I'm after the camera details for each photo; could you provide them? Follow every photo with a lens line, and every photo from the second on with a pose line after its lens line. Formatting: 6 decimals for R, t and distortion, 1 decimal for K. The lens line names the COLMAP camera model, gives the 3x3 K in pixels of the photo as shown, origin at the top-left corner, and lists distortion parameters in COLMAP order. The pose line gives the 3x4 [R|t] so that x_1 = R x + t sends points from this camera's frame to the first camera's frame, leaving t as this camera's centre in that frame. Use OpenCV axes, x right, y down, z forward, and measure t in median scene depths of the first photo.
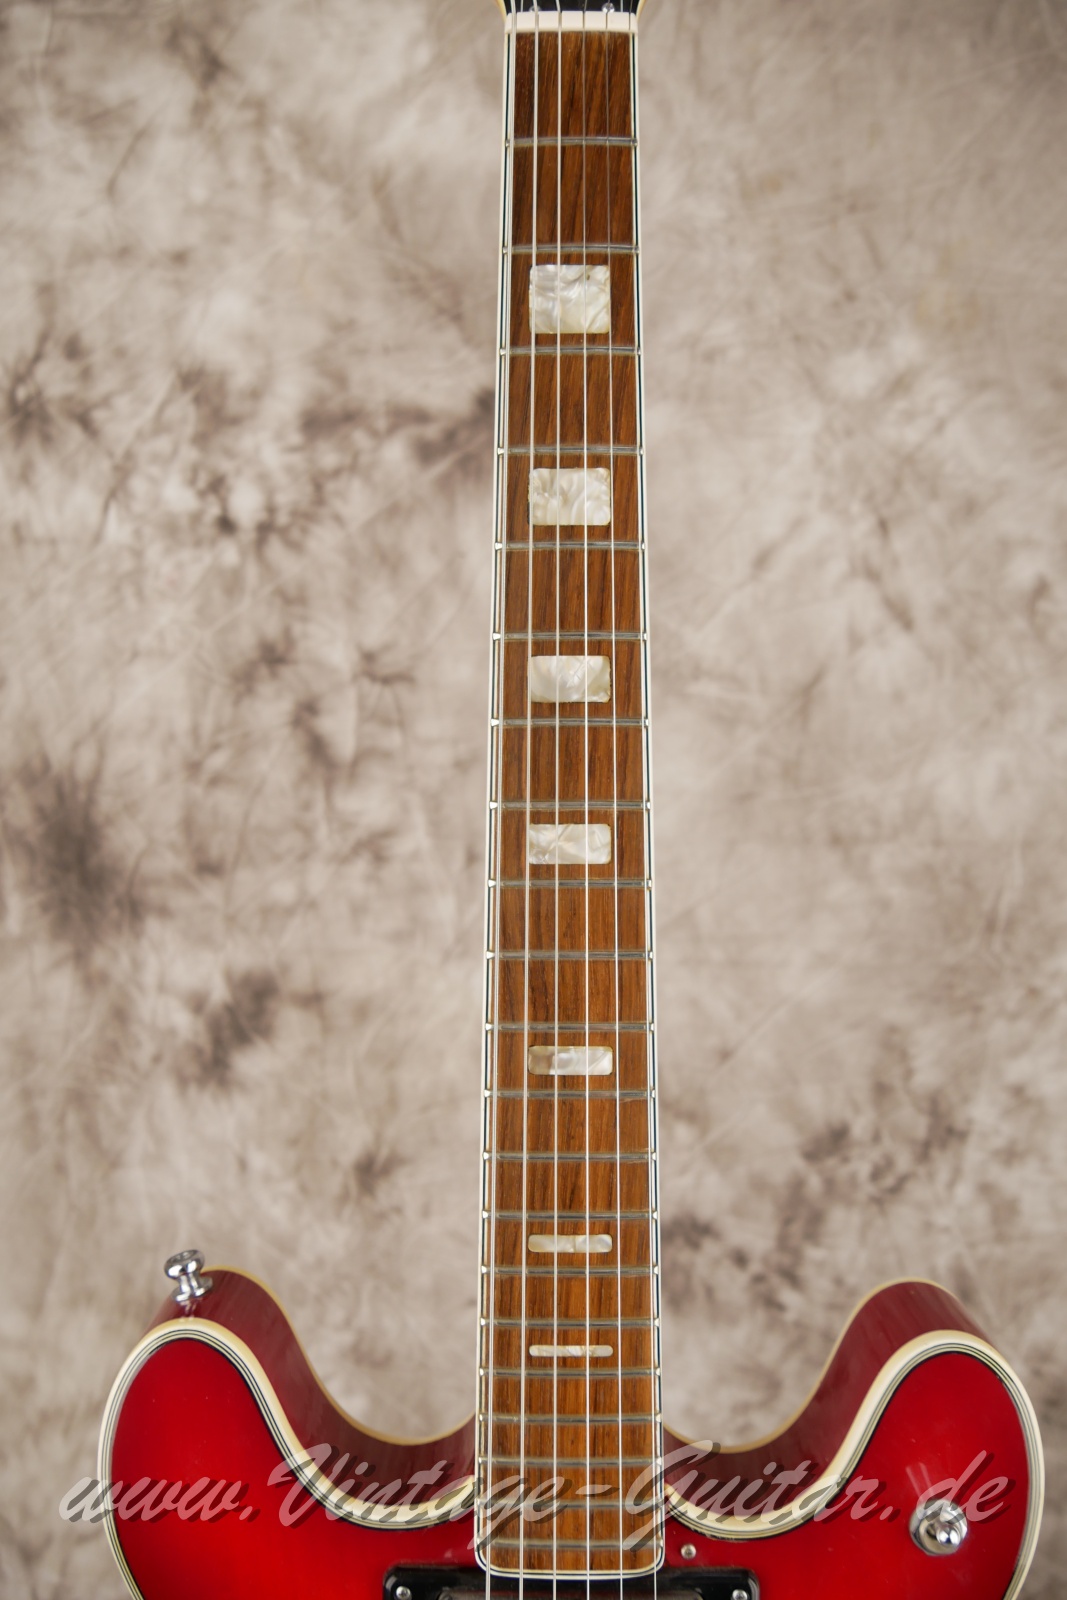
lens RADIAL K [[1353.1, 0, 538.5], [0, 1353.1, 807.6], [0, 0, 1]] dist [-0.063477, 0.024076]
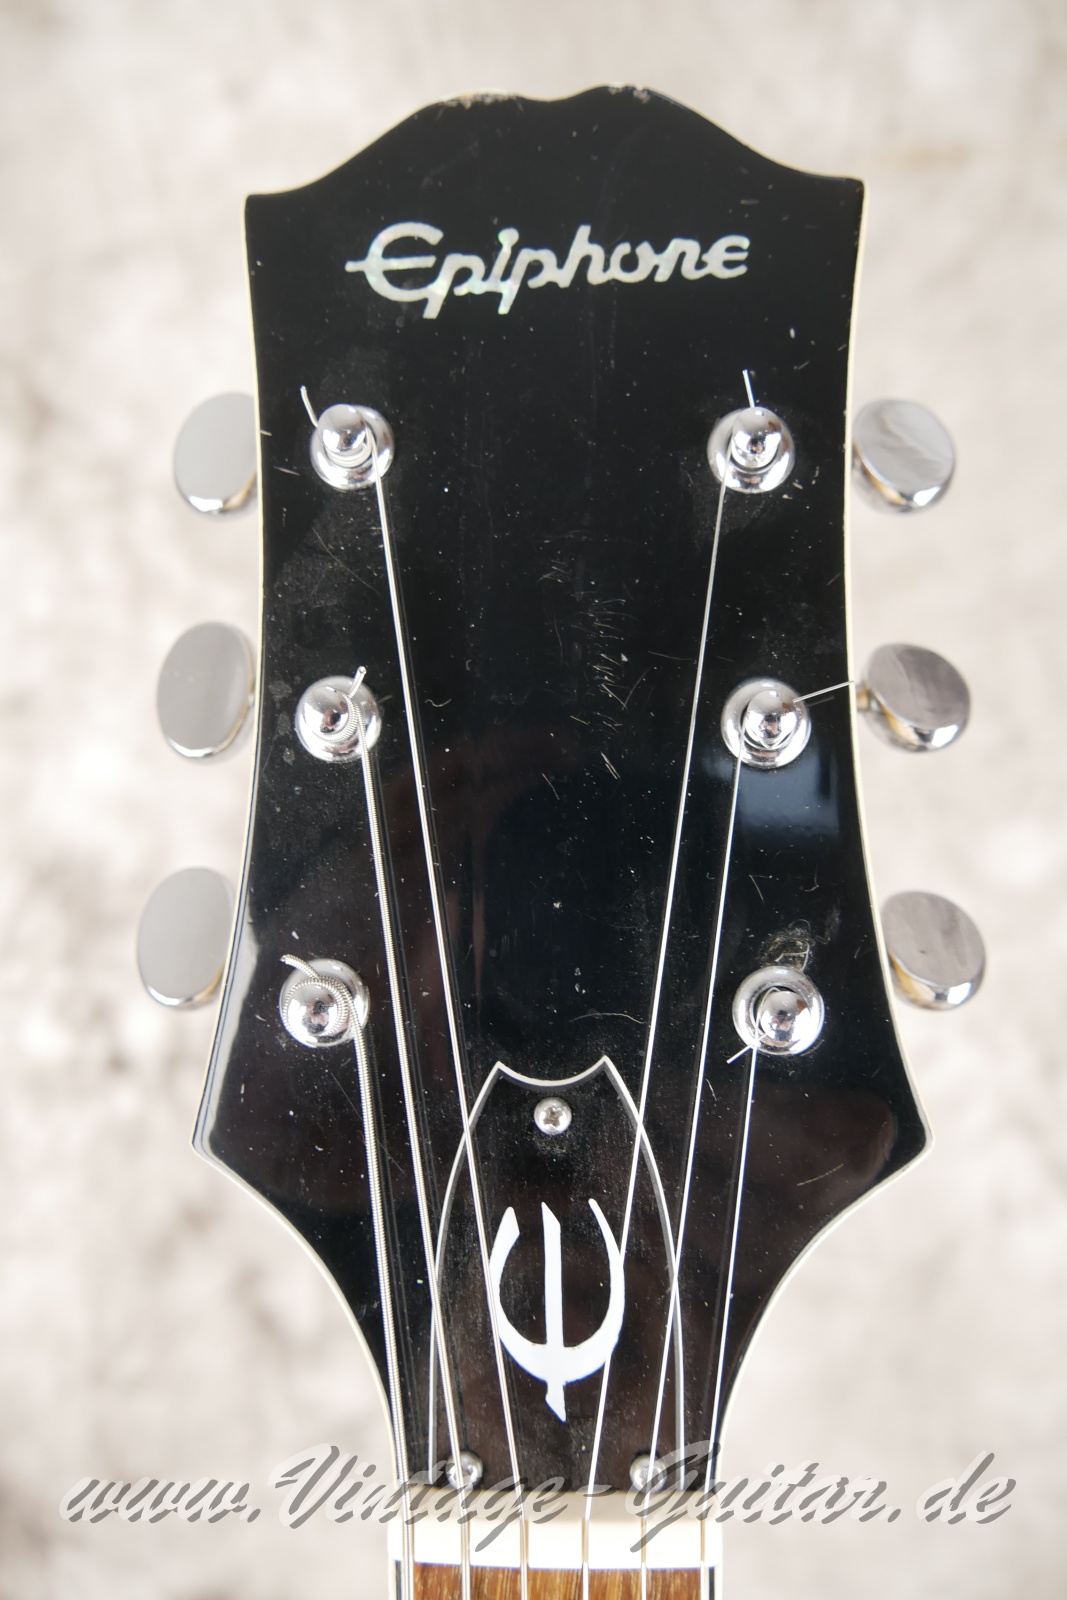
lens RADIAL K [[1353.1, 0, 538.3], [0, 1353.1, 825.7], [0, 0, 1]] dist [-0.063477, 0.024076]
pose [[0.999200, -0.015563, -0.036831, 0.018918], [0.020380, 0.990736, 0.134266, -0.422510], [0.034400, -0.134909, 0.990261, 0.315091]]
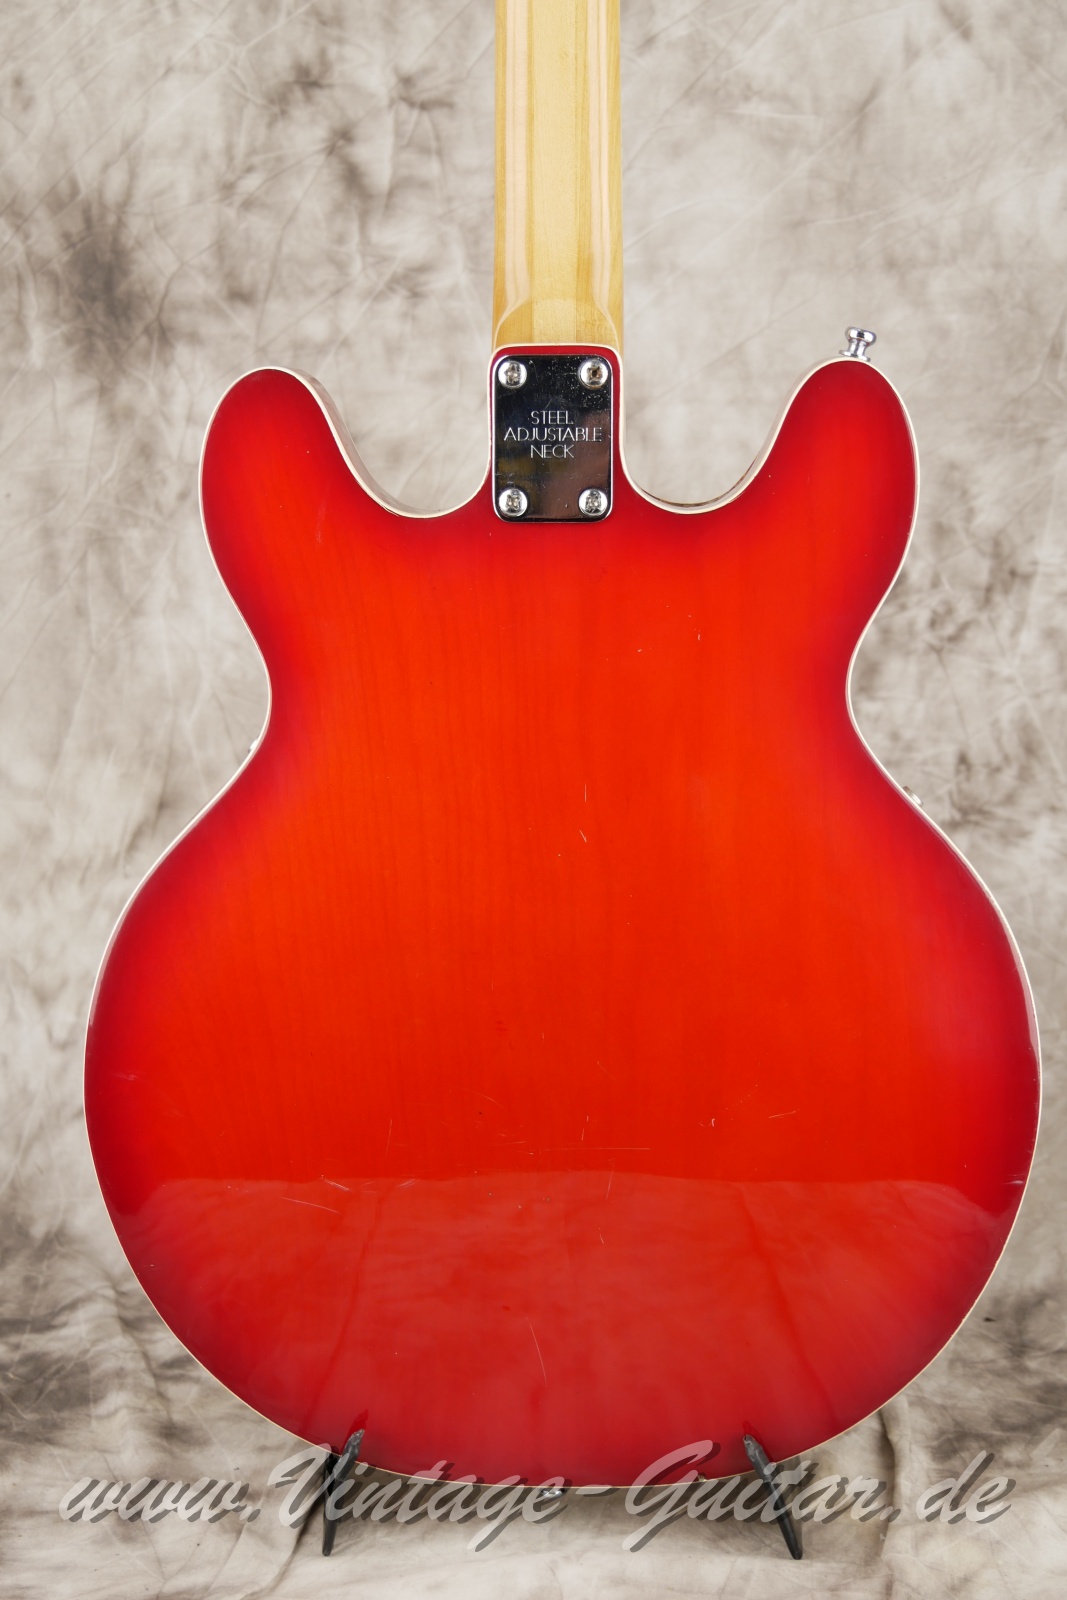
lens RADIAL K [[2631.2, 0, 524.6], [0, 2631.2, 788.9], [0, 0, 1]] dist [0.017320, 0.000000]
pose [[0.998145, 0.008608, -0.060263, 0.076868], [-0.009302, 0.999894, -0.011230, 0.419651], [0.060160, 0.011770, 0.998119, -0.875790]]
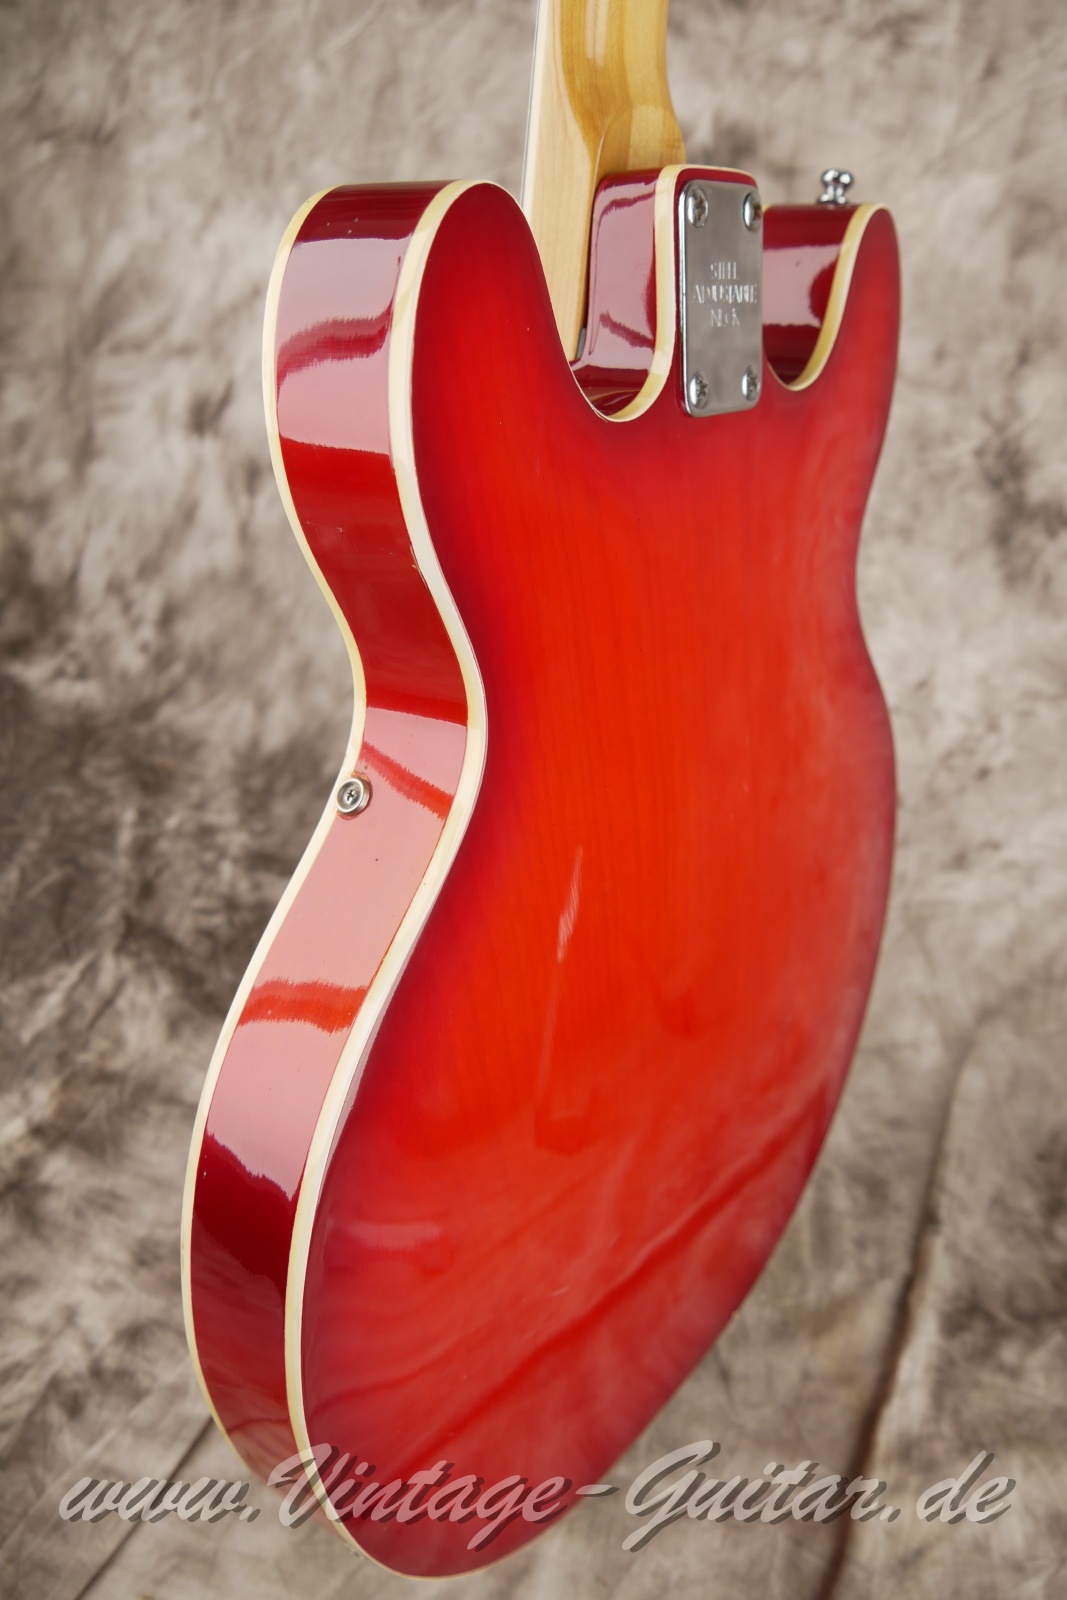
lens RADIAL K [[1353.1, 0, 531.1], [0, 1353.1, 801.2], [0, 0, 1]] dist [-0.063477, 0.024076]
pose [[0.908740, 0.371101, -0.190985, 0.026983], [-0.286083, 0.887043, 0.362370, 0.261010], [0.303888, -0.274663, 0.912257, -0.107177]]
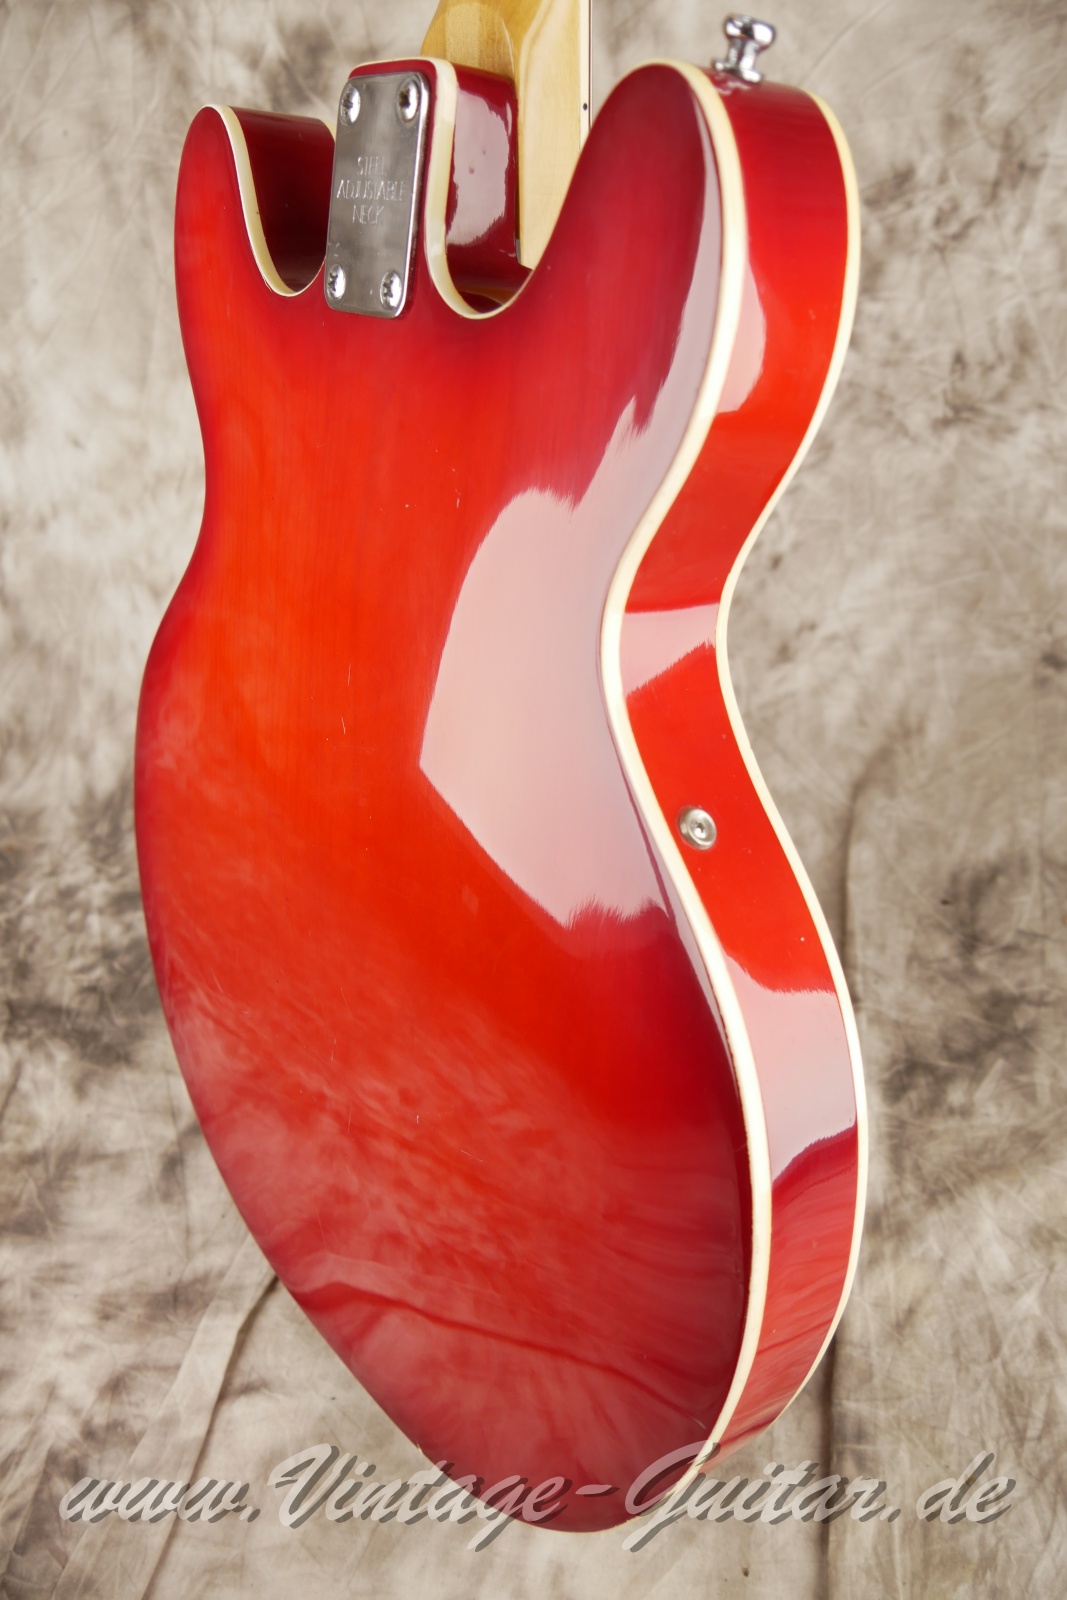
lens RADIAL K [[1353.1, 0, 541.4], [0, 1353.1, 804.5], [0, 0, 1]] dist [-0.063477, 0.024076]
pose [[0.986316, 0.032839, -0.161561, 0.138743], [0.036864, 0.911219, 0.410270, 0.256248], [0.160691, -0.410612, 0.897539, -0.082424]]
